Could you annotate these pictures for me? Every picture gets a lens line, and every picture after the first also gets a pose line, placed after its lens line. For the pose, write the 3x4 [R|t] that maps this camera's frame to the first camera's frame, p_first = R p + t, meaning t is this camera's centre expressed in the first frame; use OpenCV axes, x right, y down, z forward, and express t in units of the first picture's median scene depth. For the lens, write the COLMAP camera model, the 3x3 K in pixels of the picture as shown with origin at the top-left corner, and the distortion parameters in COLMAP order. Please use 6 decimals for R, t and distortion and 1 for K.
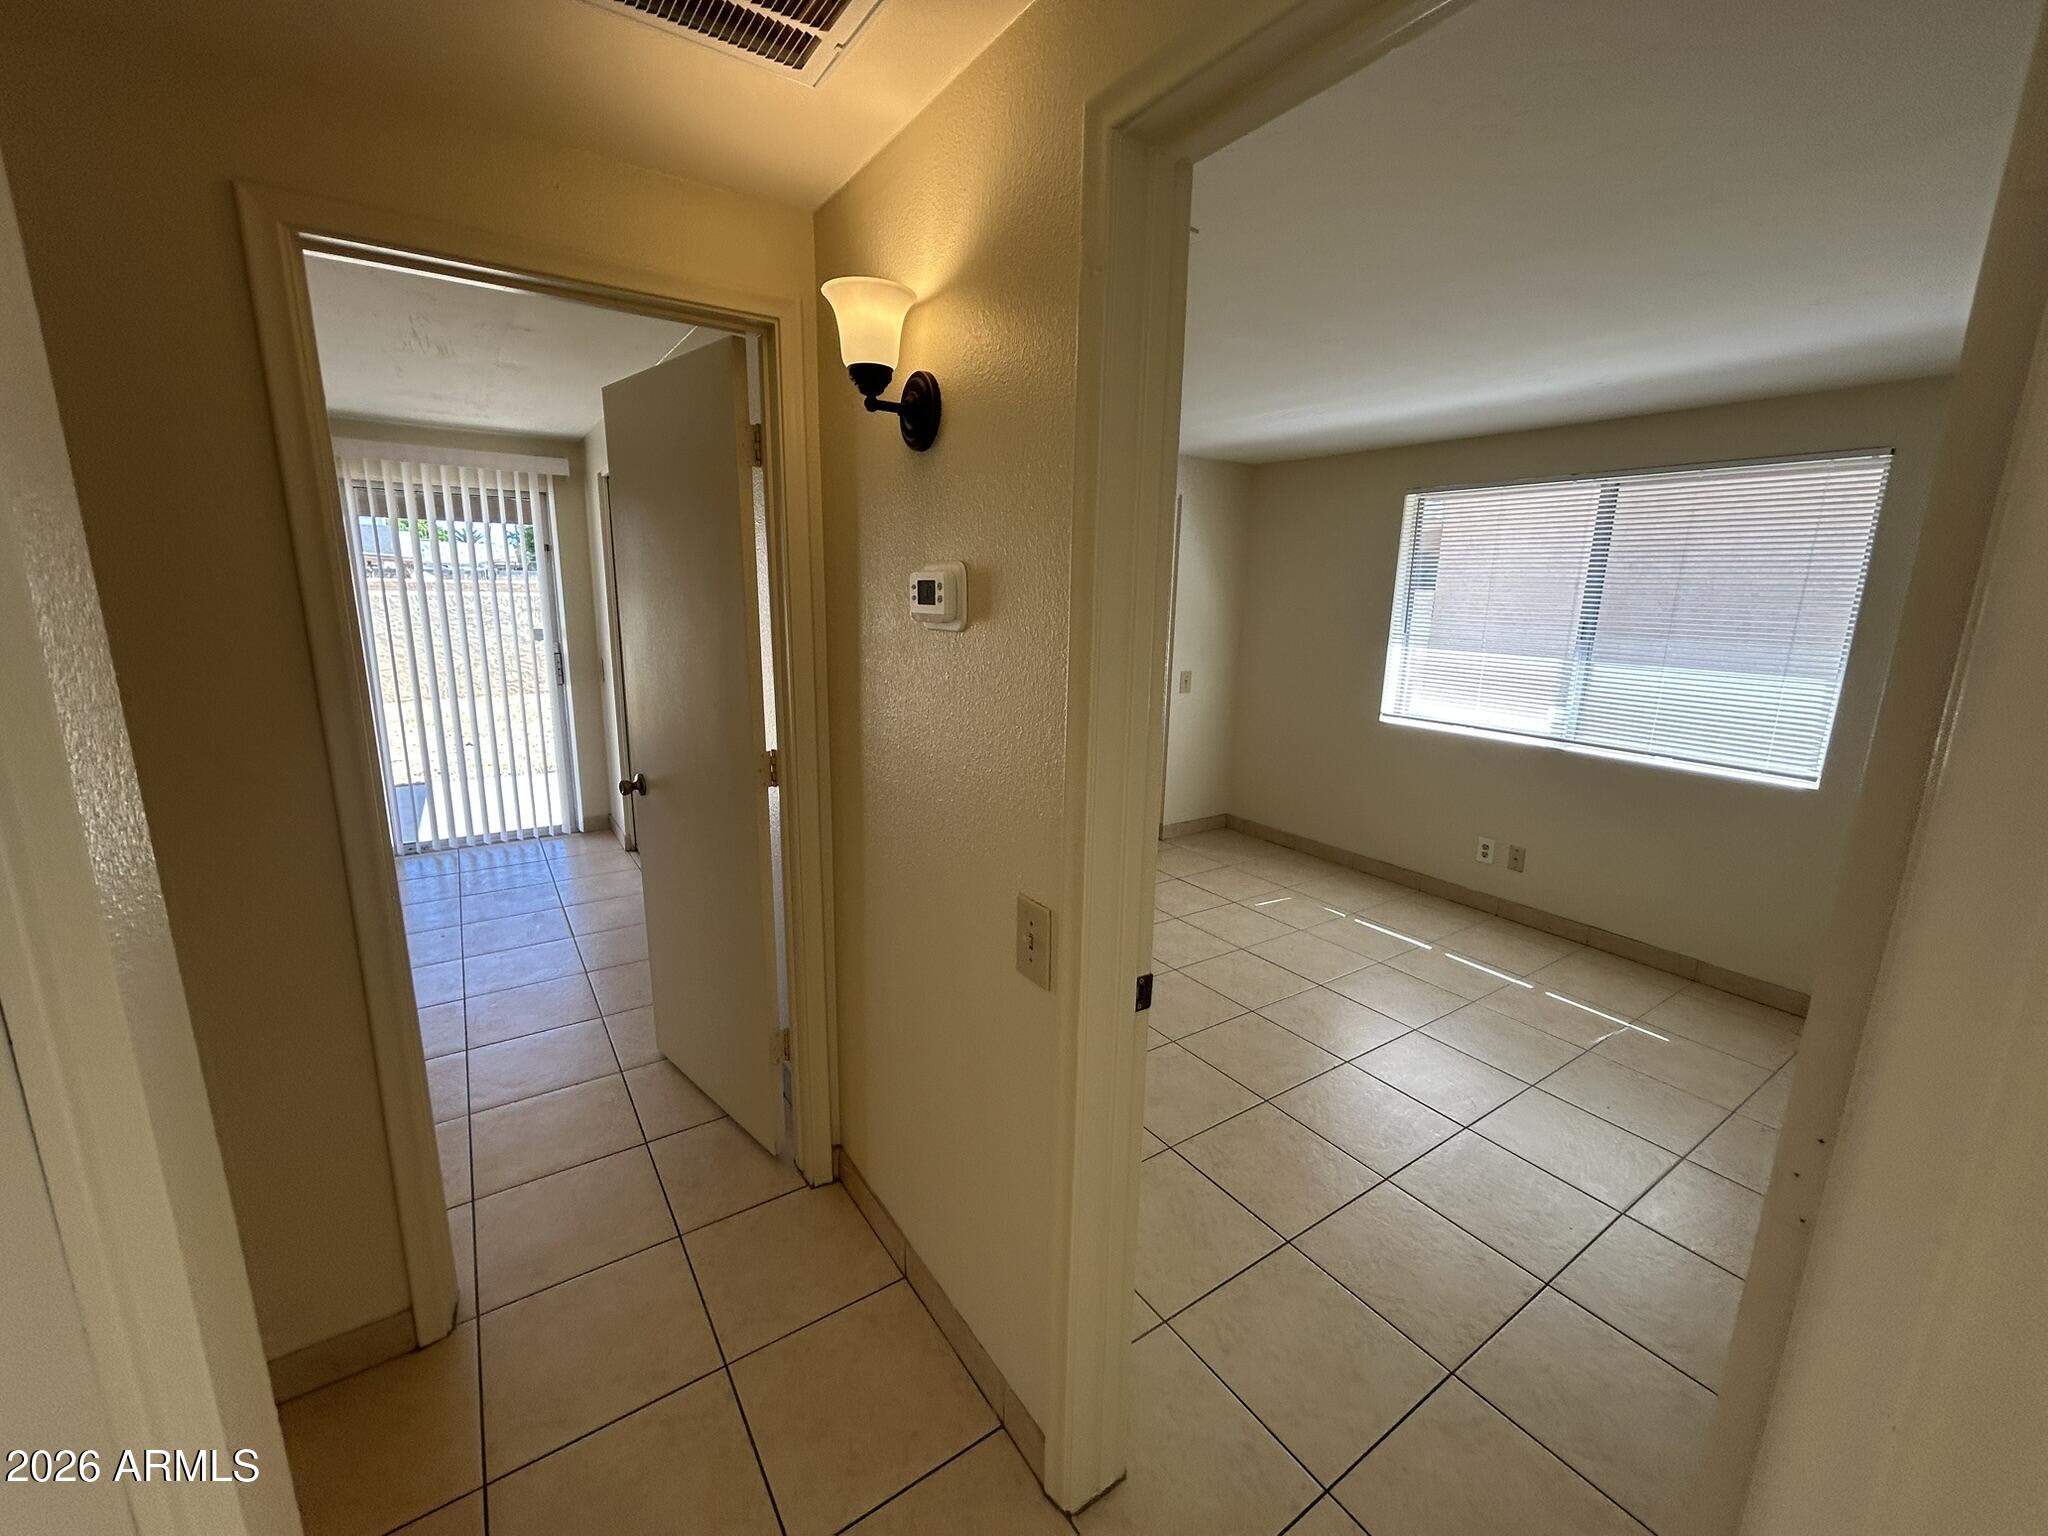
lens RADIAL K [[833.9, 0, 1023.1], [0, 833.9, 763.3], [0, 0, 1]] dist [0.000231, 0.000619]
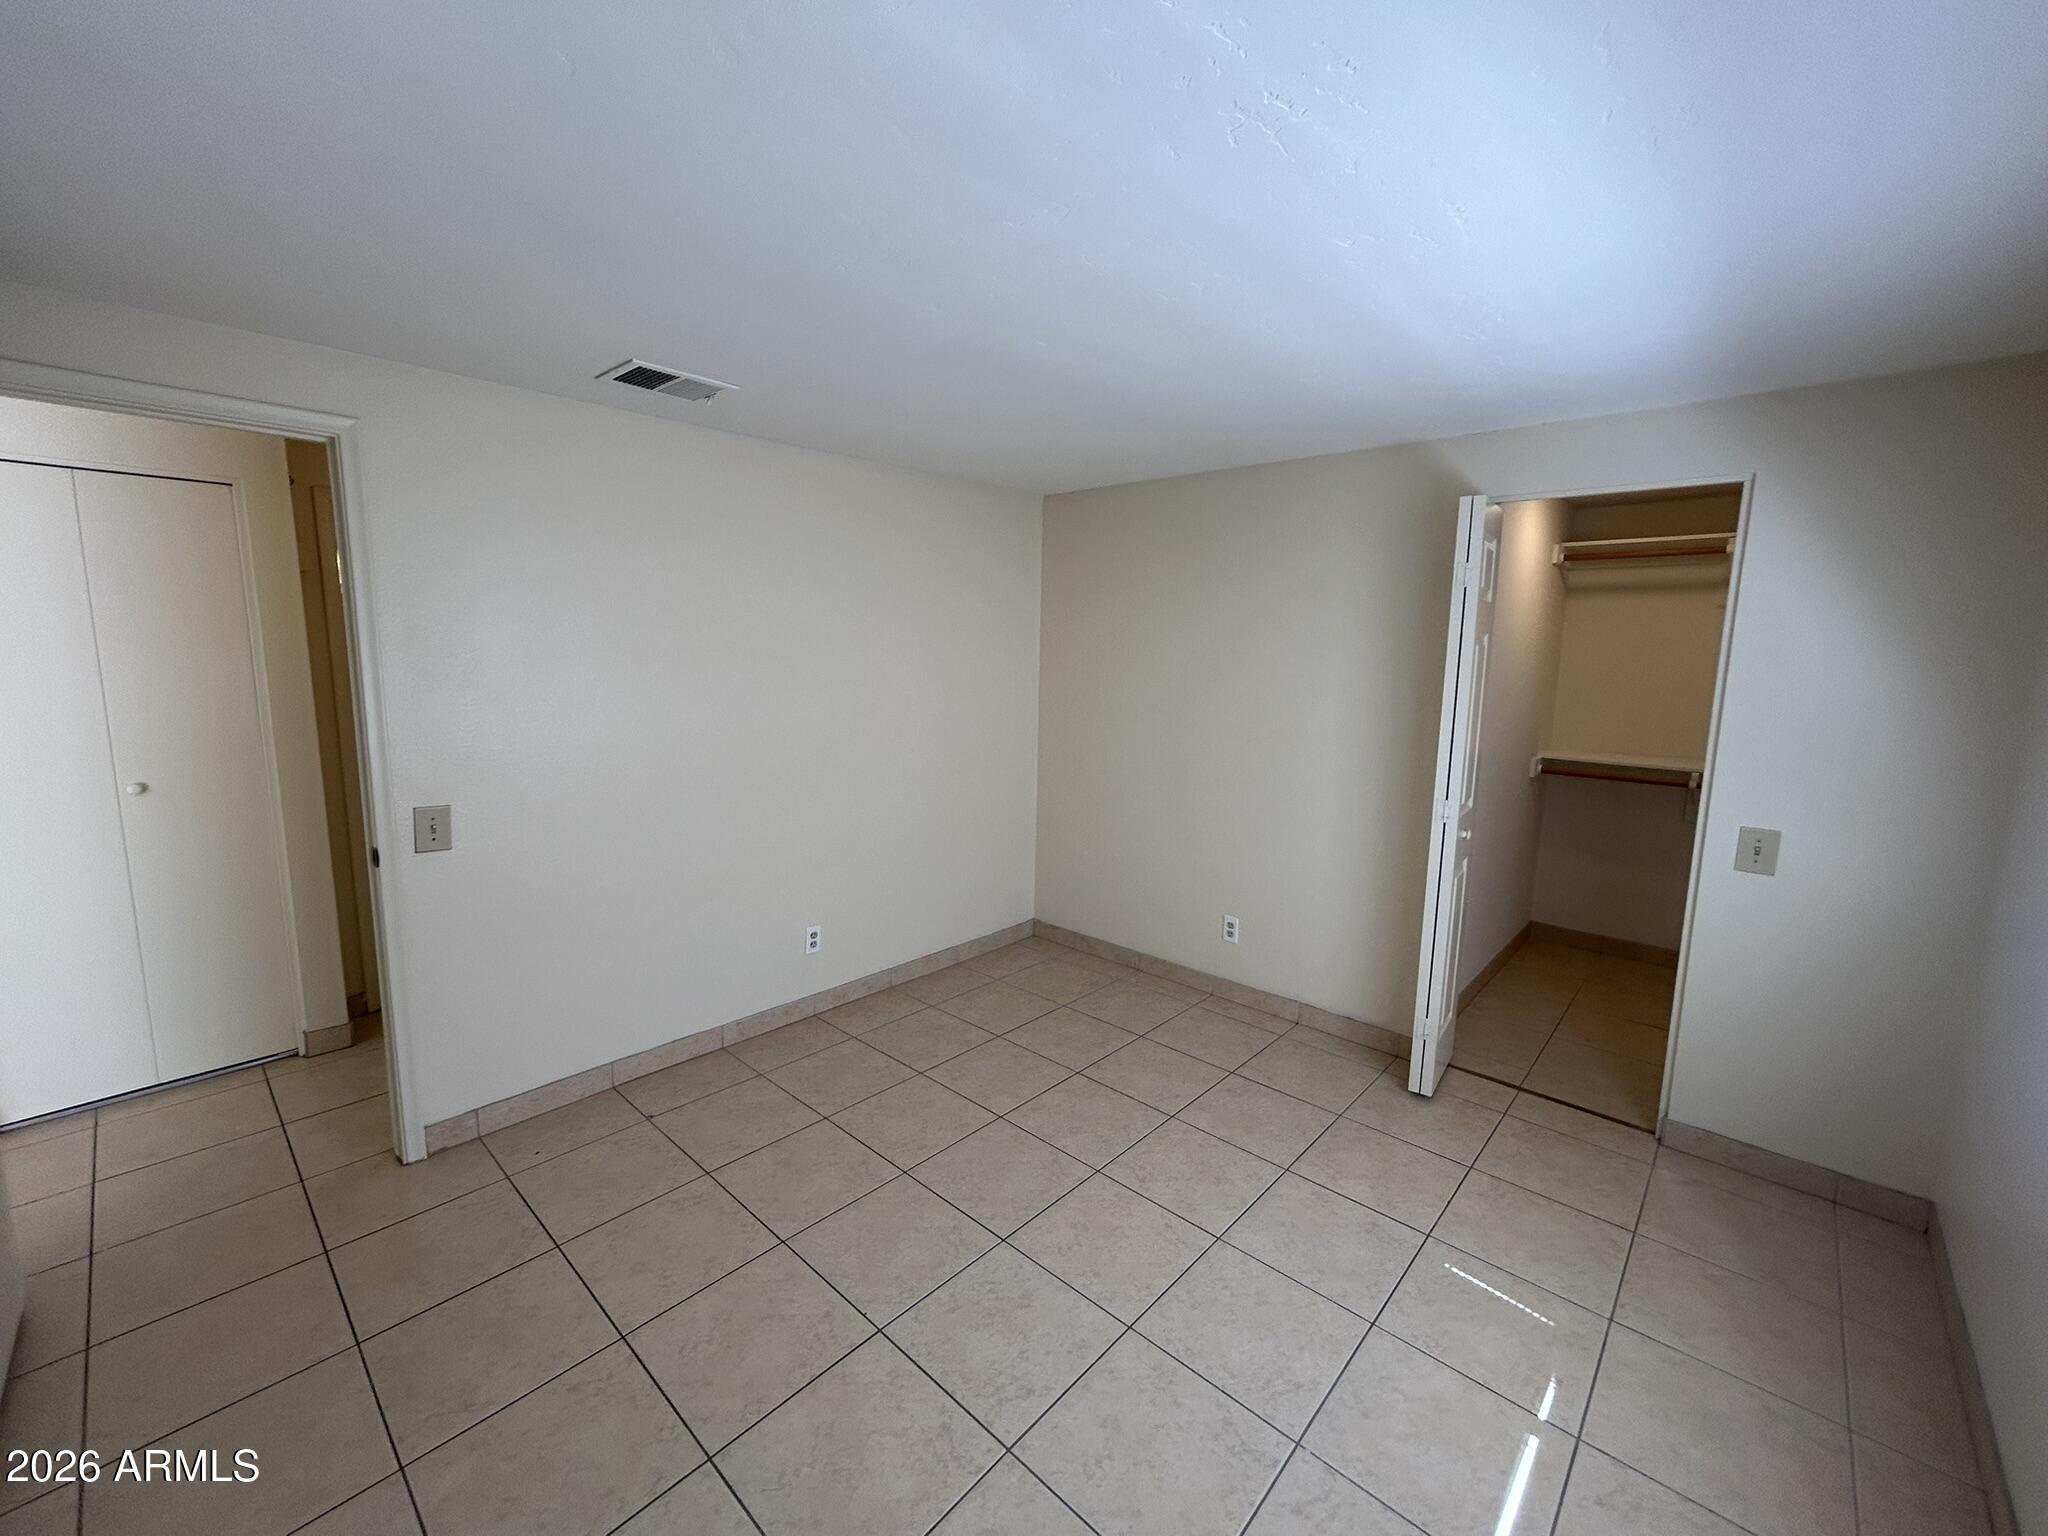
lens RADIAL K [[827.4, 0, 1024.0], [0, 827.4, 764.7], [0, 0, 1]] dist [-0.000842, -0.000084]
pose [[0.232067, 0.123929, -0.964773, 0.751538], [-0.218840, 0.973074, 0.072355, -0.120702], [0.947763, 0.194339, 0.252939, 0.639244]]
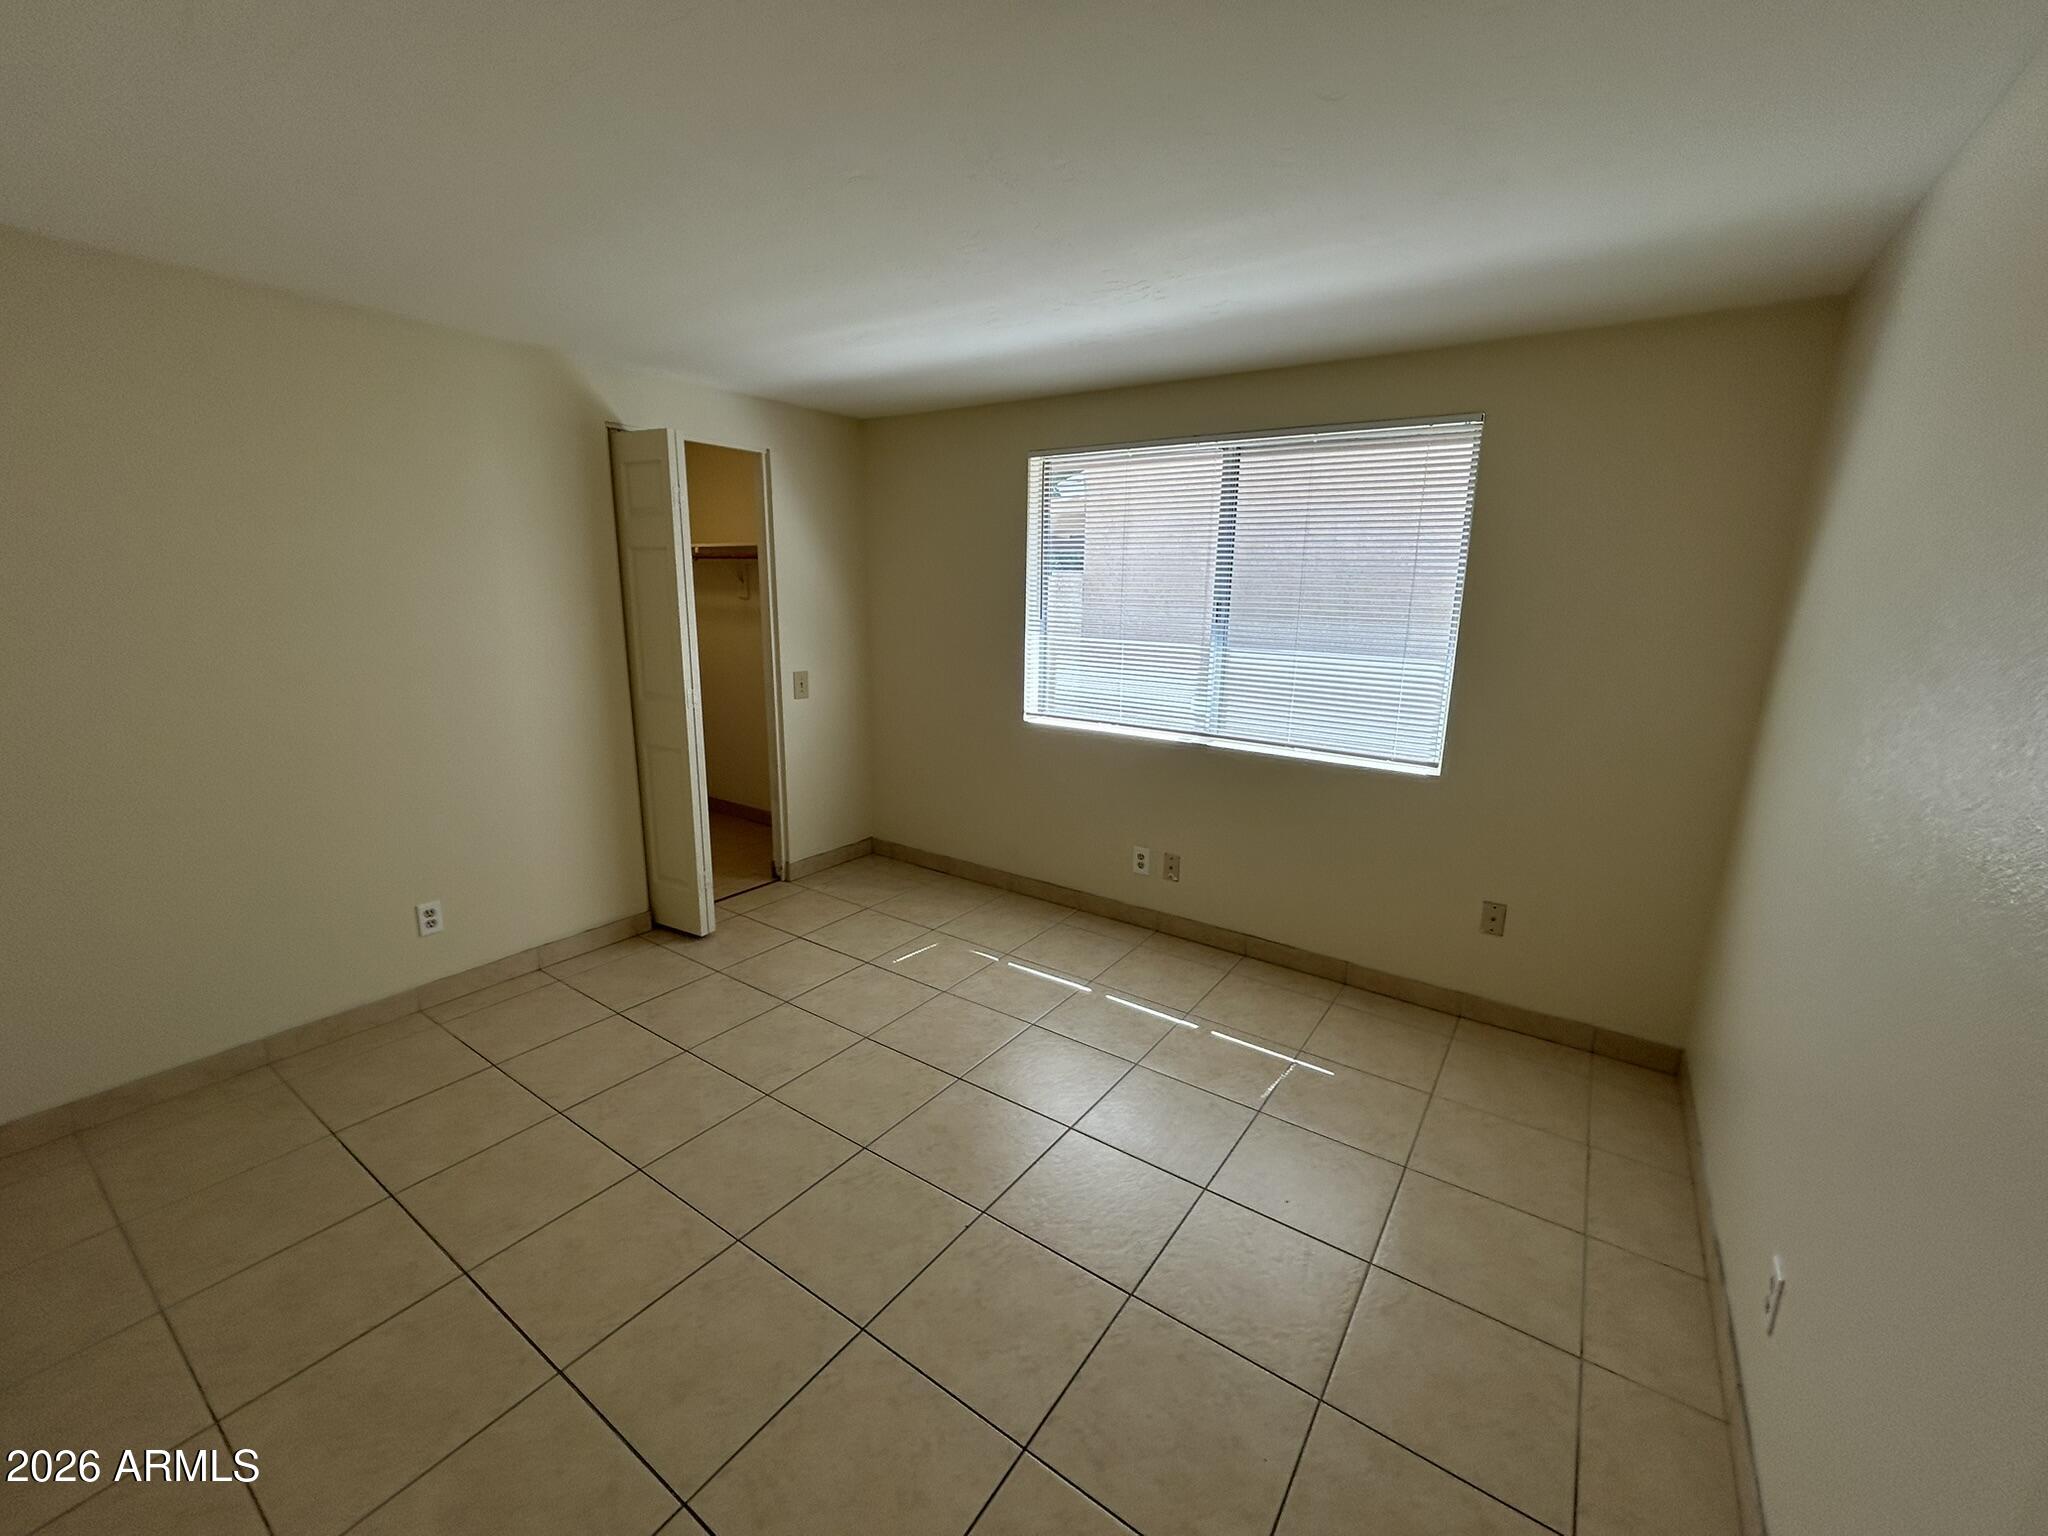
lens RADIAL K [[833.9, 0, 1023.1], [0, 833.9, 763.3], [0, 0, 1]] dist [0.000231, 0.000619]
pose [[0.934273, -0.081355, 0.347154, 0.148577], [0.076697, 0.996684, 0.027161, -0.037371], [-0.348213, 0.001250, 0.937415, 0.227473]]
